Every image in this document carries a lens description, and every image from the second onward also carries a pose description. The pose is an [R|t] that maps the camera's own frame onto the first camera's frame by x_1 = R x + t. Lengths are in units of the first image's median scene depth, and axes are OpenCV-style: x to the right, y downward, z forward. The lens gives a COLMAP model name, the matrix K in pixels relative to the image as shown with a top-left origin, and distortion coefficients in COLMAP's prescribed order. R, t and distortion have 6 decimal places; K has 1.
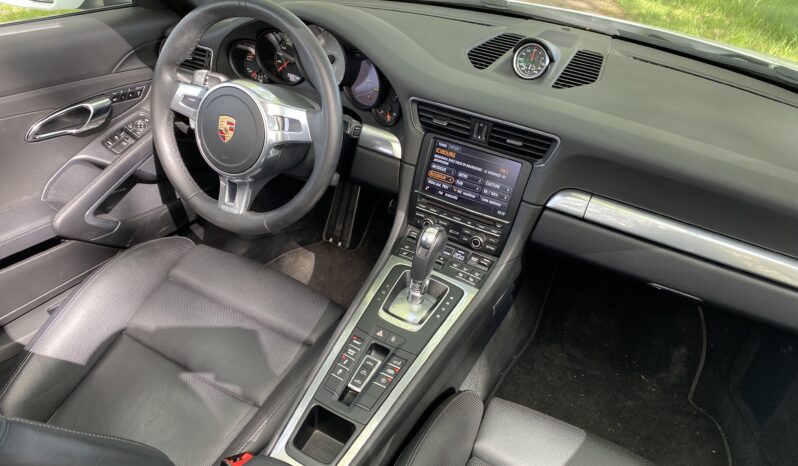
lens RADIAL K [[605.0, 0, 399.0], [0, 605.0, 233.0], [0, 0, 1]] dist [-0.000087, -0.002204]
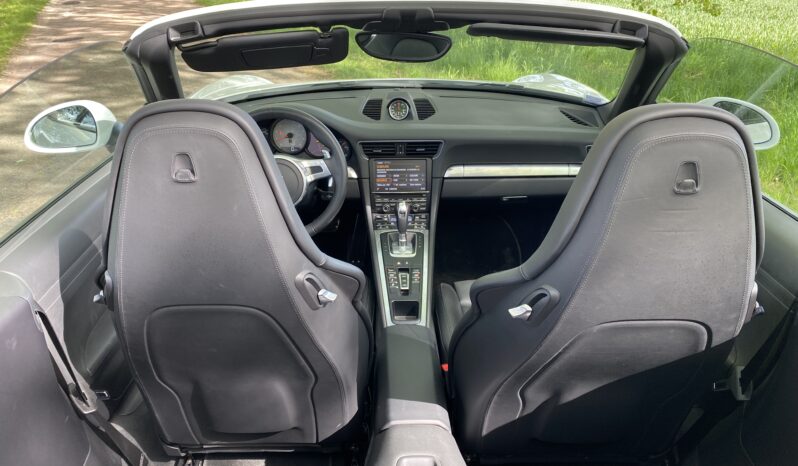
lens RADIAL K [[647.3, 0, 399.0], [0, 647.3, 233.0], [0, 0, 1]] dist [0.008309, 0.000804]
pose [[0.848798, -0.297515, 0.437066, -0.795385], [0.344211, 0.938423, -0.029676, 0.127770], [-0.401324, 0.175632, 0.898940, -0.725563]]
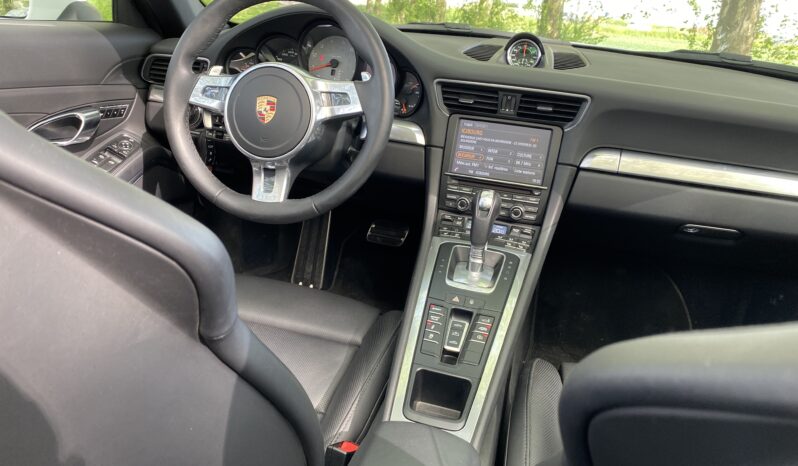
lens RADIAL K [[616.1, 0, 377.7], [0, 616.1, 234.3], [0, 0, 1]] dist [0.012049, 0.000335]
pose [[0.973350, -0.087750, 0.211871, -0.320128], [0.127247, 0.975281, -0.180652, 0.208110], [-0.190781, 0.202797, 0.960456, 0.064760]]
